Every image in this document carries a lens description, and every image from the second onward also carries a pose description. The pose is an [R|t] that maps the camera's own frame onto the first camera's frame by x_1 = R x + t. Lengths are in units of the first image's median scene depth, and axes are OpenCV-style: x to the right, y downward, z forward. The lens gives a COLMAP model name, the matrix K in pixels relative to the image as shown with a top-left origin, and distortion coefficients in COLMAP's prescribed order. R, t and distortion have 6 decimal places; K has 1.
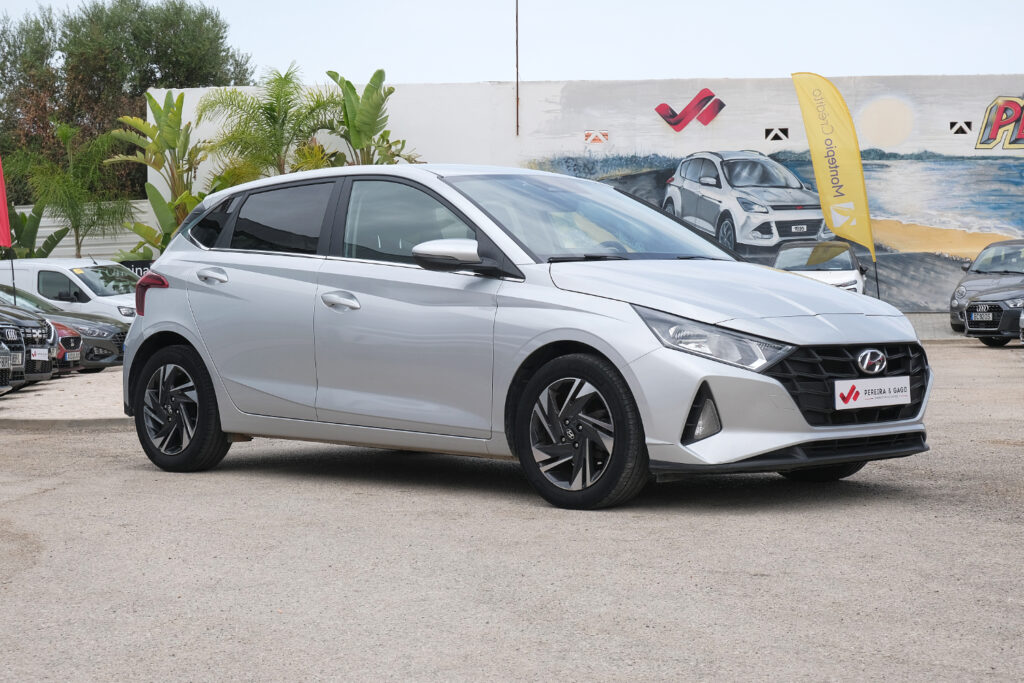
lens RADIAL K [[1930.3, 0, 512.0], [0, 1930.3, 341.5], [0, 0, 1]] dist [0.008275, 0.175980]
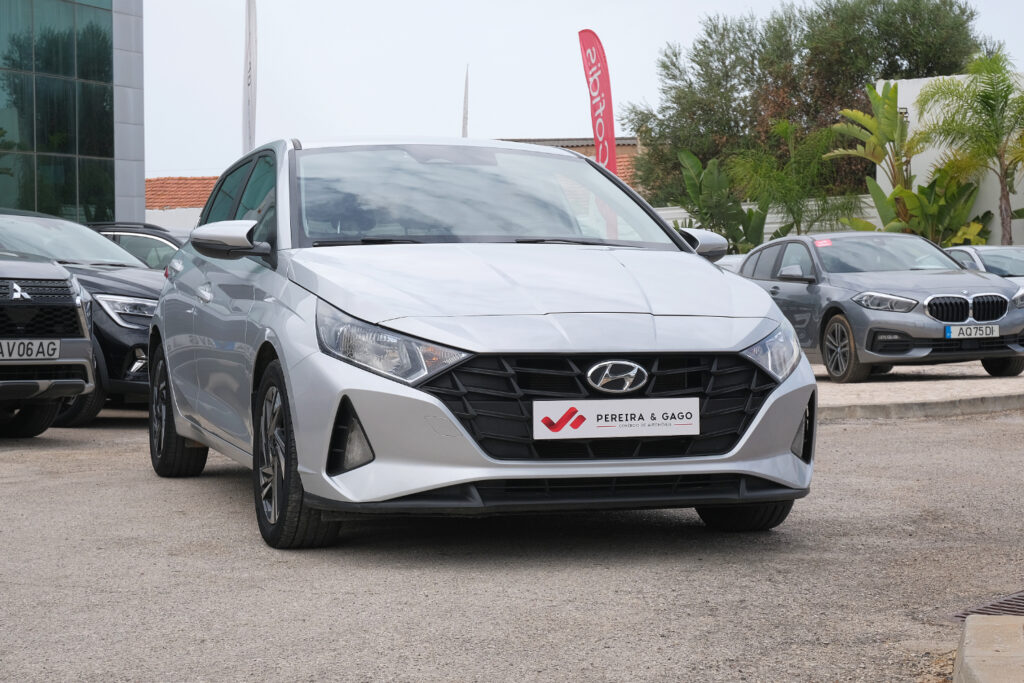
lens RADIAL K [[1919.1, 0, 512.0], [0, 1919.1, 341.5], [0, 0, 1]] dist [-0.000694, -0.004137]
pose [[0.900839, 0.017831, -0.433788, 0.085578], [-0.017182, 0.999838, 0.005418, -0.001222], [0.433814, 0.002572, 0.900999, 0.055883]]
